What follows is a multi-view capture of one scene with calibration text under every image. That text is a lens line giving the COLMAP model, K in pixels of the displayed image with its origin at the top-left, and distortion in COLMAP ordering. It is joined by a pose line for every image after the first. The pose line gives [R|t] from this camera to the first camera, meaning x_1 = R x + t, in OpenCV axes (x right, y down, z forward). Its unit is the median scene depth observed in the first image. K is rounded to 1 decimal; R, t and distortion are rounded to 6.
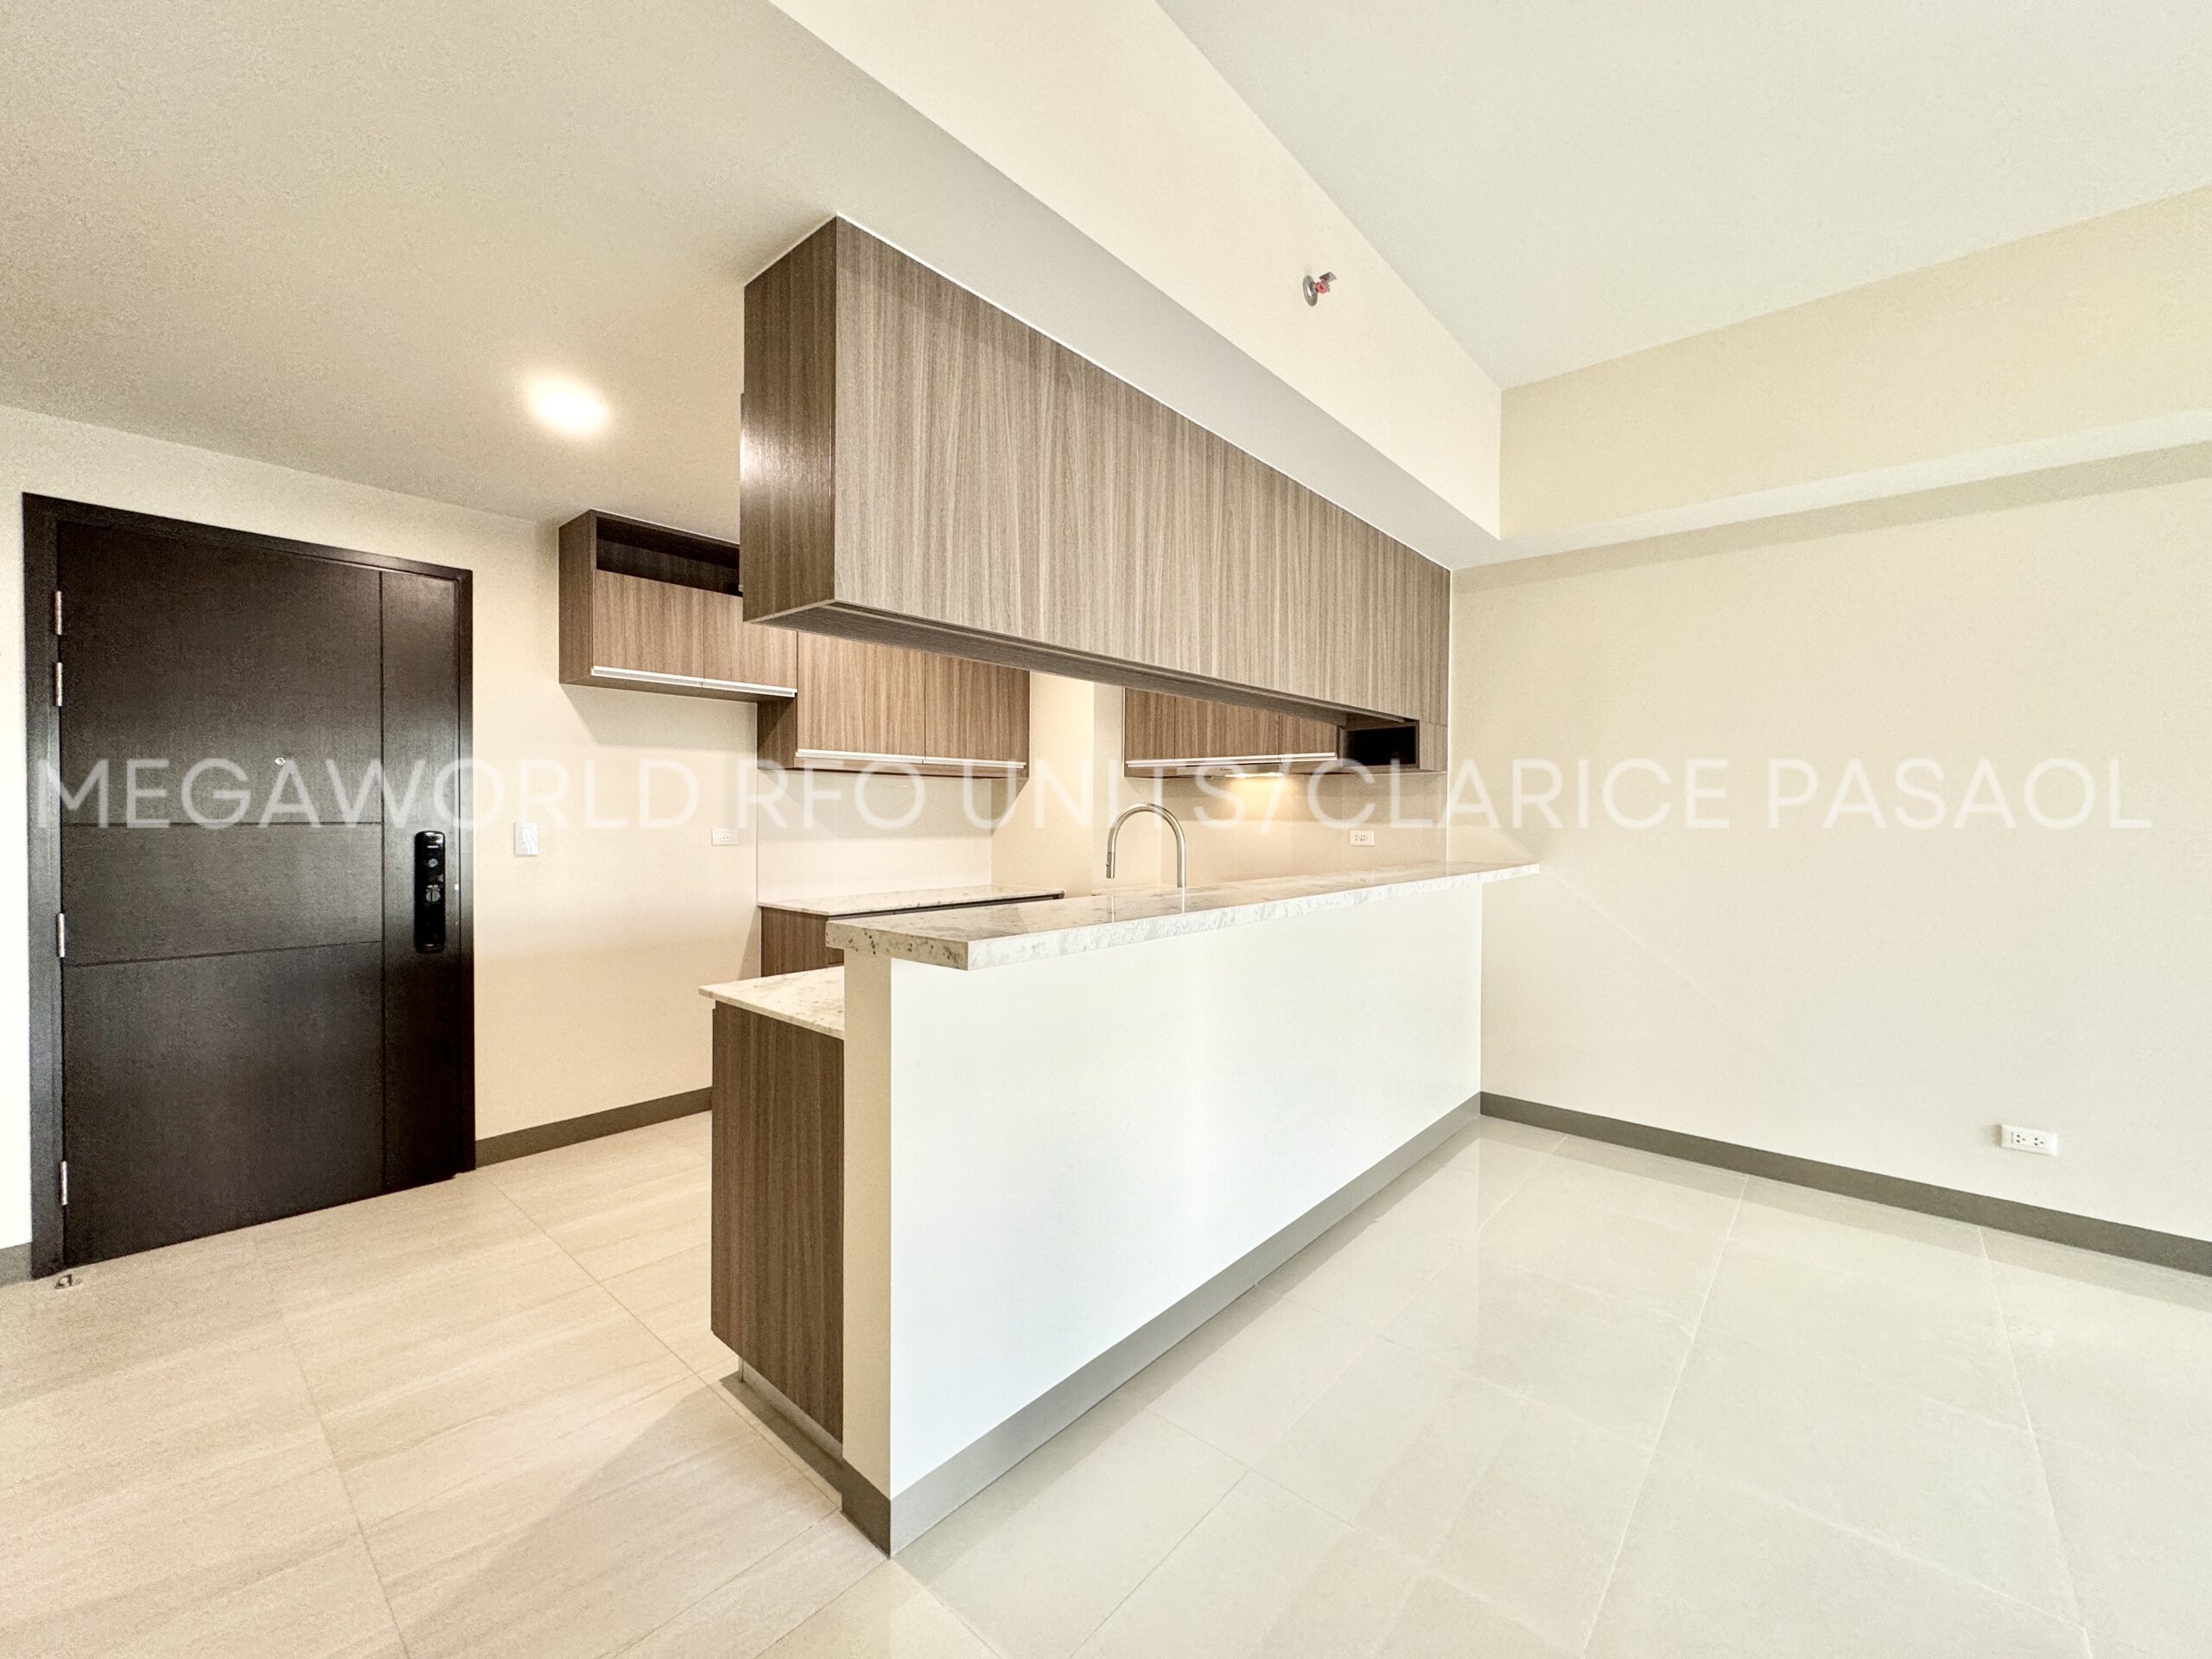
lens RADIAL K [[884.0, 0, 1101.5], [0, 884.0, 821.2], [0, 0, 1]] dist [-0.000456, 0.000532]
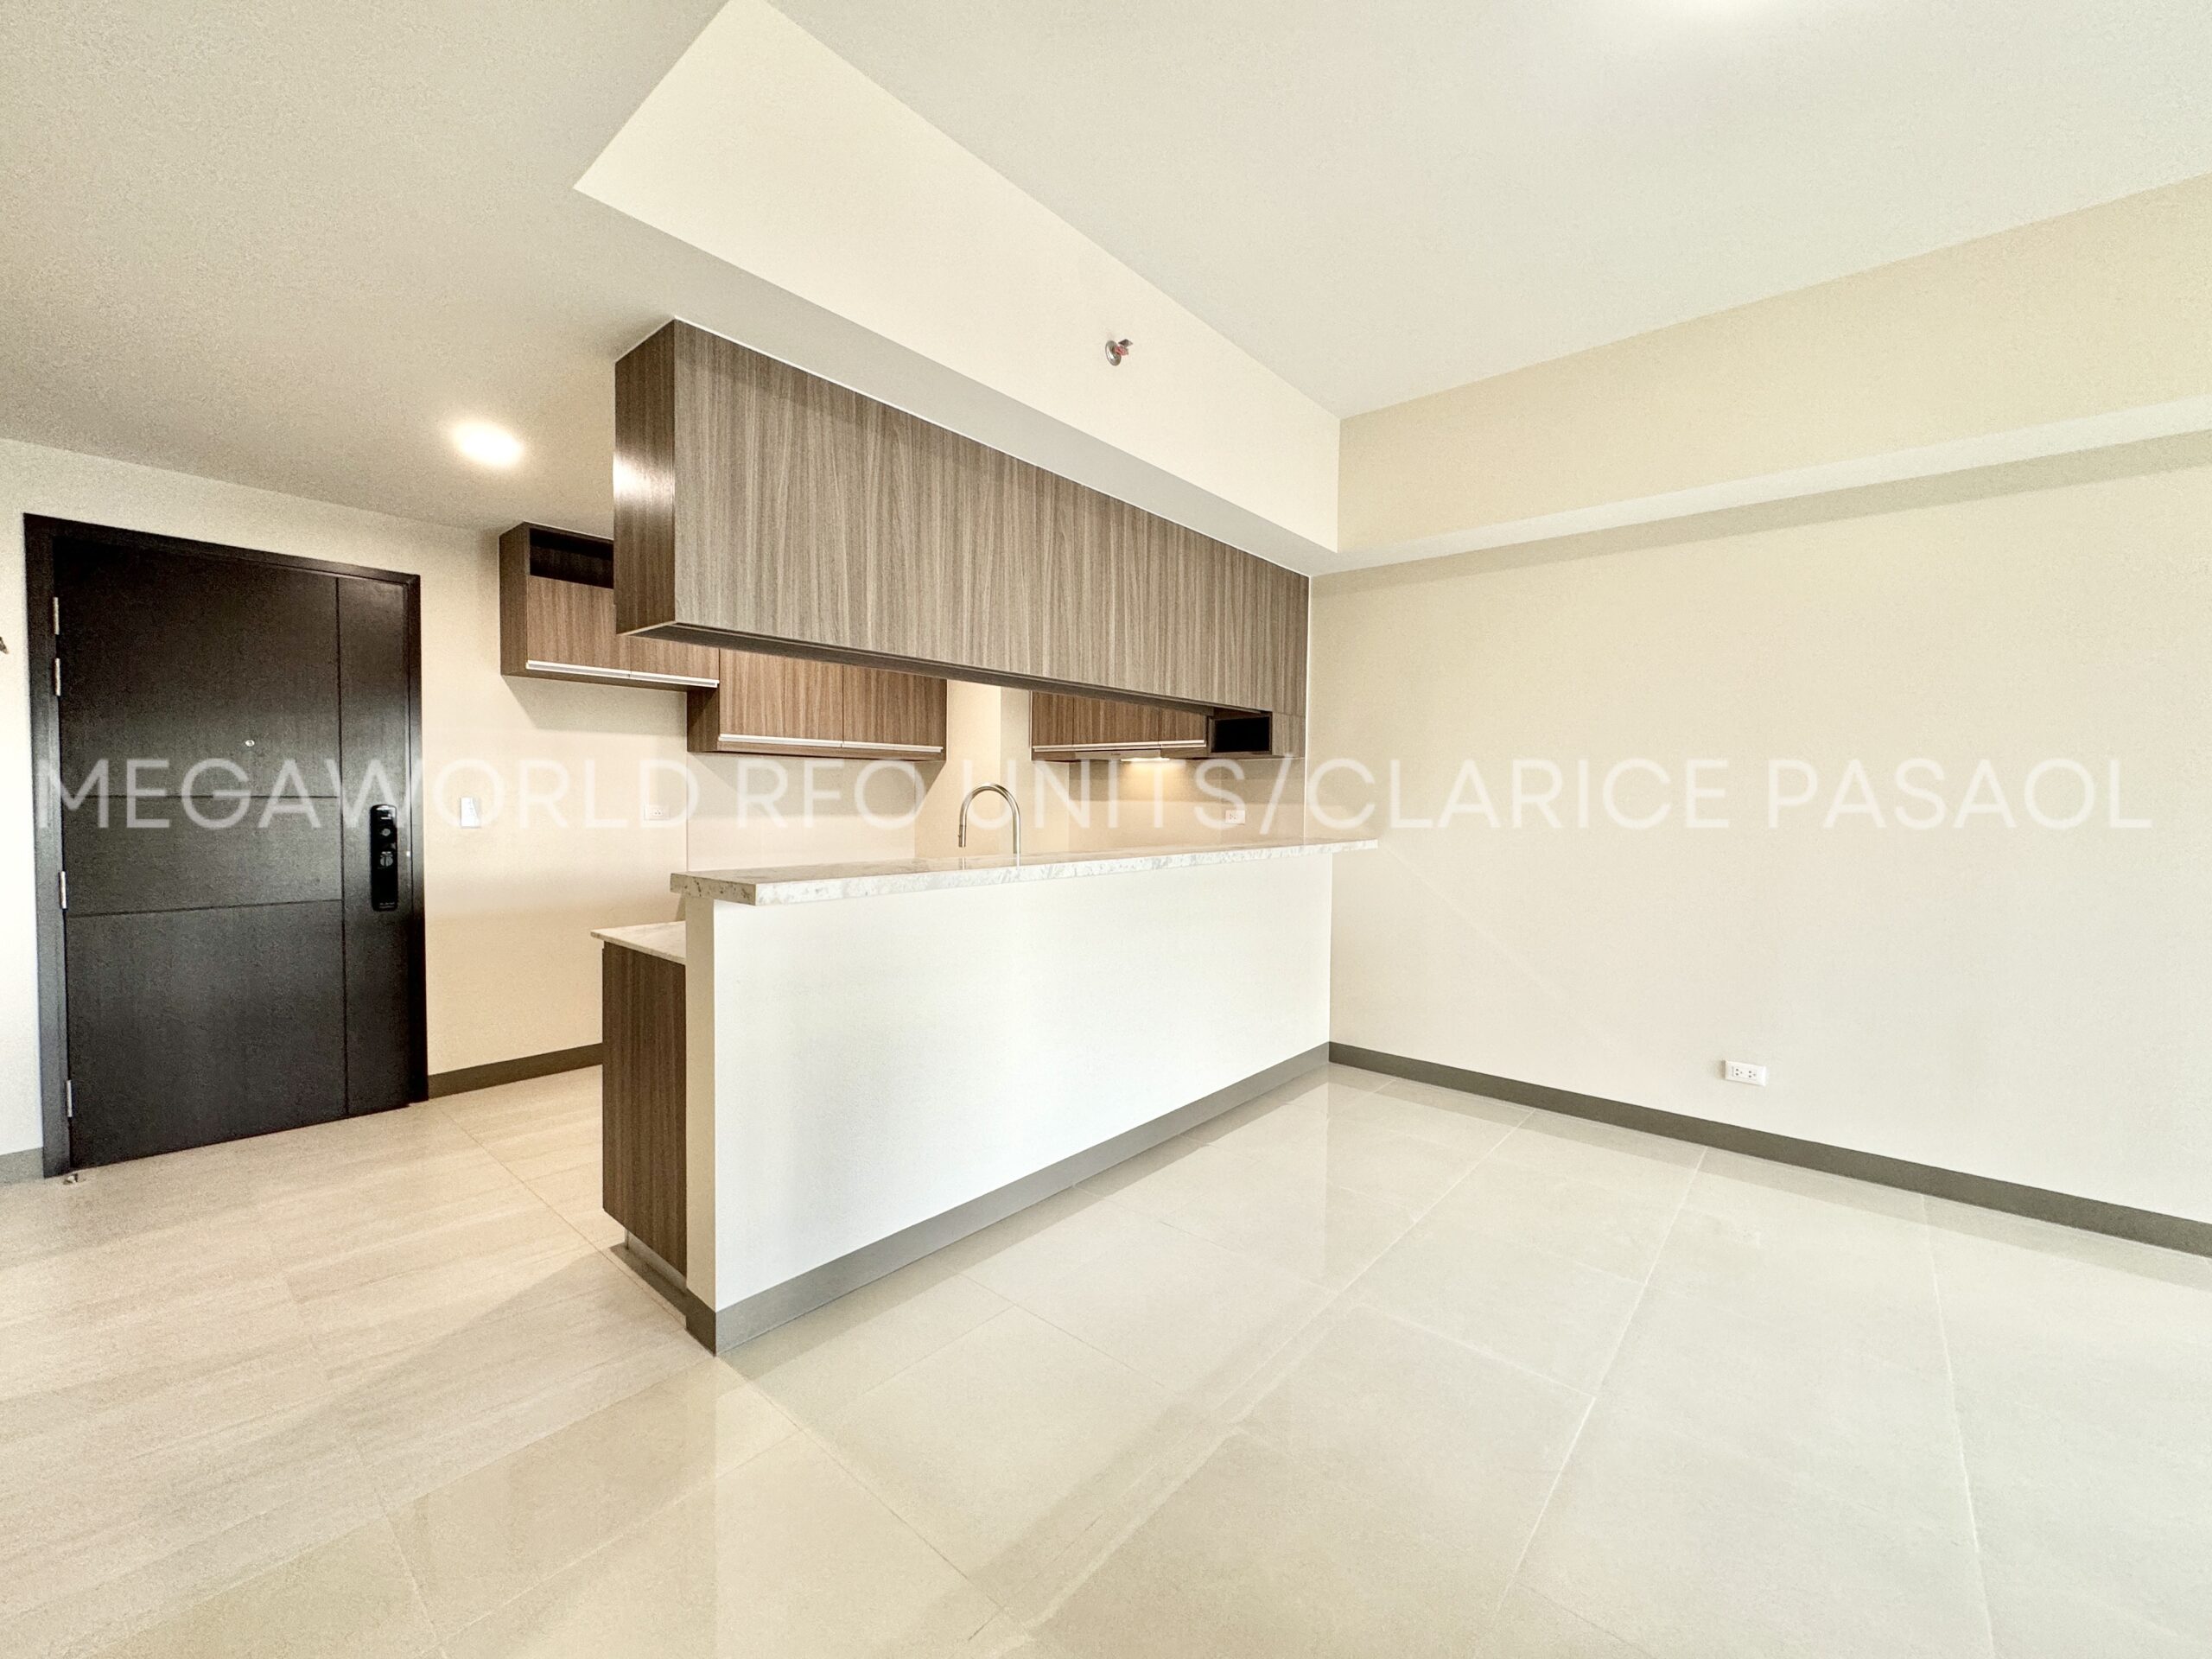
lens RADIAL K [[884.0, 0, 1101.5], [0, 884.0, 821.2], [0, 0, 1]] dist [-0.000456, 0.000532]
pose [[0.999960, 0.005215, 0.007258, 0.182221], [-0.005354, 0.999800, 0.019266, 0.006237], [-0.007157, -0.019304, 0.999788, -0.171206]]
